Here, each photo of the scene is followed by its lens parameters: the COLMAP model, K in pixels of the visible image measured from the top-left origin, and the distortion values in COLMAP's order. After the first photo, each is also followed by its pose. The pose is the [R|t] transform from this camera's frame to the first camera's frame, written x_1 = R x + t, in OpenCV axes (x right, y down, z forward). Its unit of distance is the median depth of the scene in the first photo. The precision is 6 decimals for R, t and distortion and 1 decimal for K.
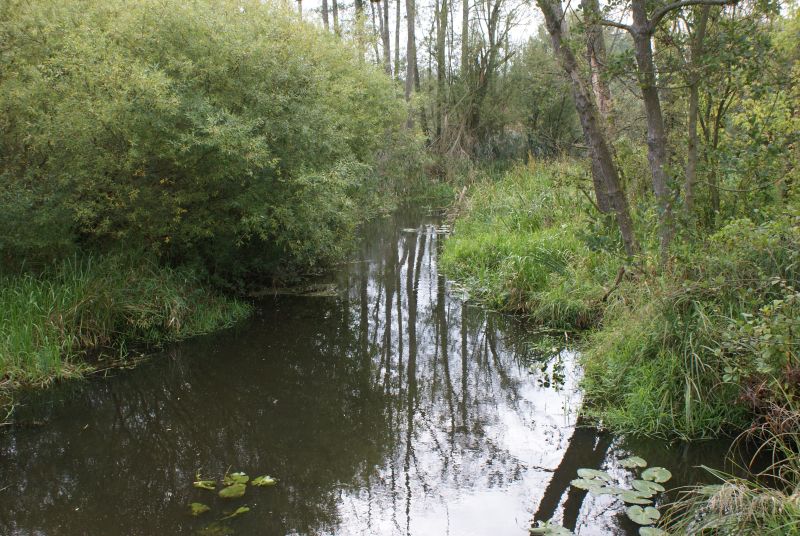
lens RADIAL K [[901.5, 0, 400.0], [0, 901.5, 268.0], [0, 0, 1]] dist [-0.073369, 0.022584]
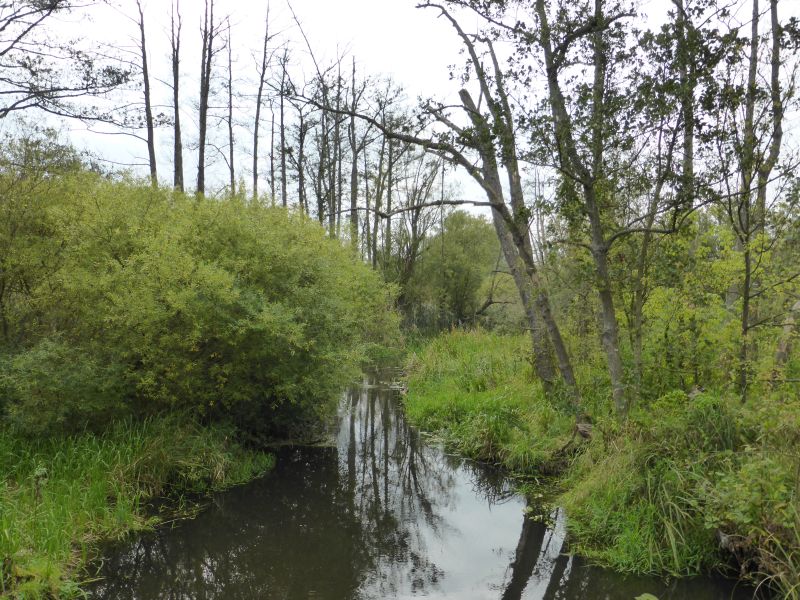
lens RADIAL K [[695.6, 0, 400.0], [0, 695.6, 300.0], [0, 0, 1]] dist [-0.010029, -0.005394]
pose [[0.991196, 0.018747, 0.131069, -0.135981], [0.000591, 0.989288, -0.145974, -0.033342], [-0.132402, 0.144767, 0.980567, 0.028190]]
